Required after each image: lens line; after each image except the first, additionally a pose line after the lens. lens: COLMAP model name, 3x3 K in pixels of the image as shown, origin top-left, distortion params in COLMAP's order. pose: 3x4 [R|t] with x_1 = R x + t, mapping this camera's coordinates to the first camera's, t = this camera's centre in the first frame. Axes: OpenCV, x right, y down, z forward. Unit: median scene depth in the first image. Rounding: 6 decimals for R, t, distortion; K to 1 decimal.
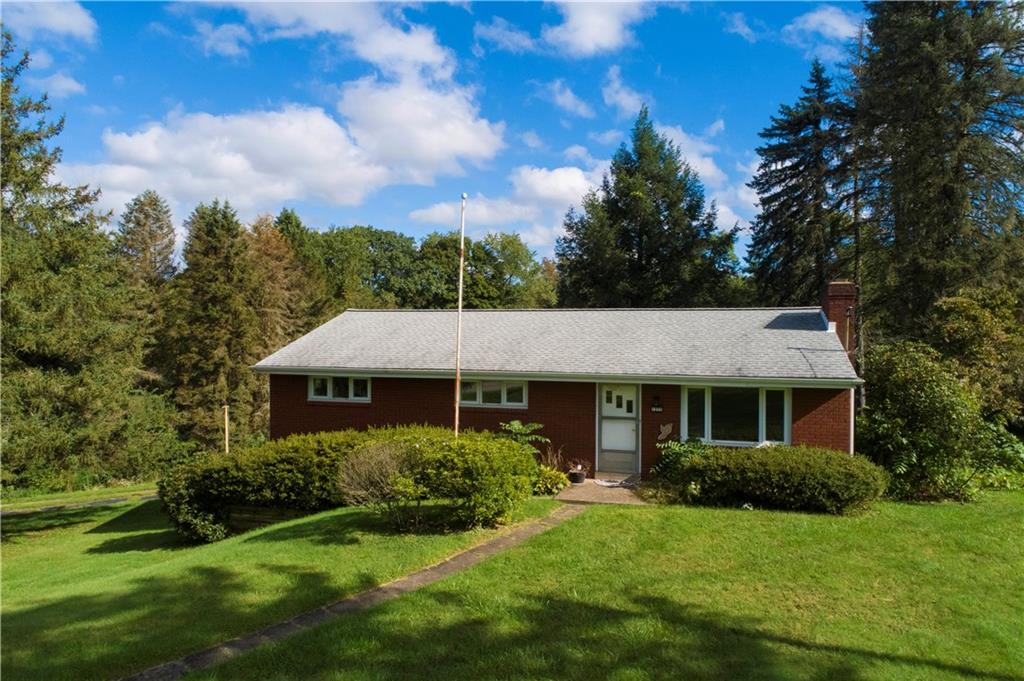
lens RADIAL K [[686.9, 0, 507.1], [0, 686.9, 337.4], [0, 0, 1]] dist [0.001450, 0.001954]
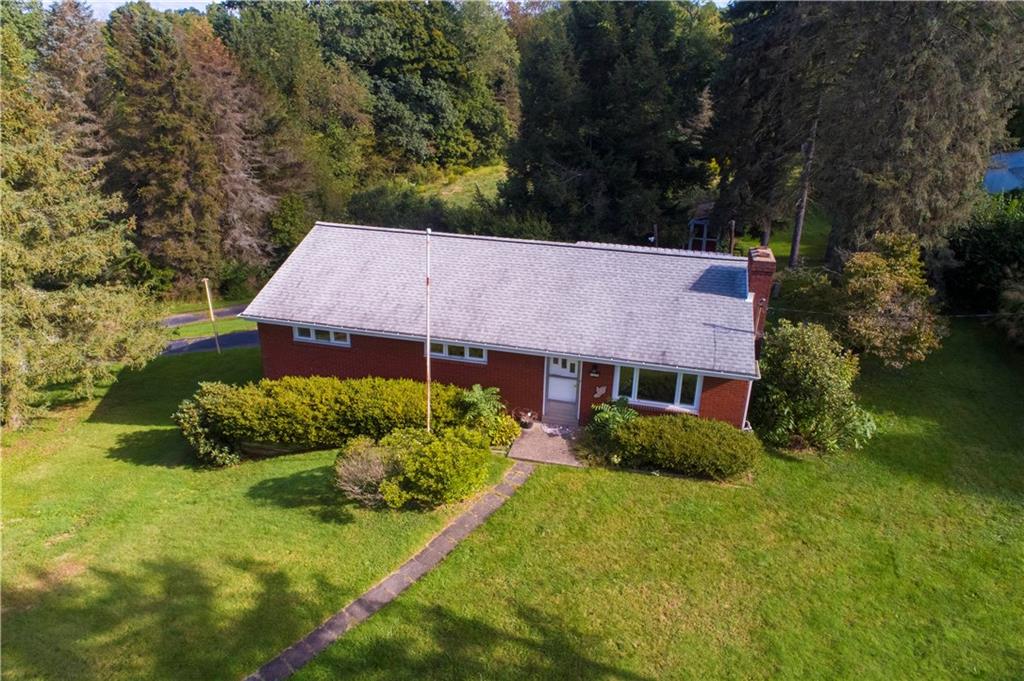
lens RADIAL K [[686.9, 0, 507.1], [0, 686.9, 337.4], [0, 0, 1]] dist [0.001450, 0.001954]
pose [[0.998547, -0.008793, 0.053158, 0.002000], [-0.012650, 0.920757, 0.389931, -0.396239], [-0.052374, -0.390037, 0.919309, -0.066722]]
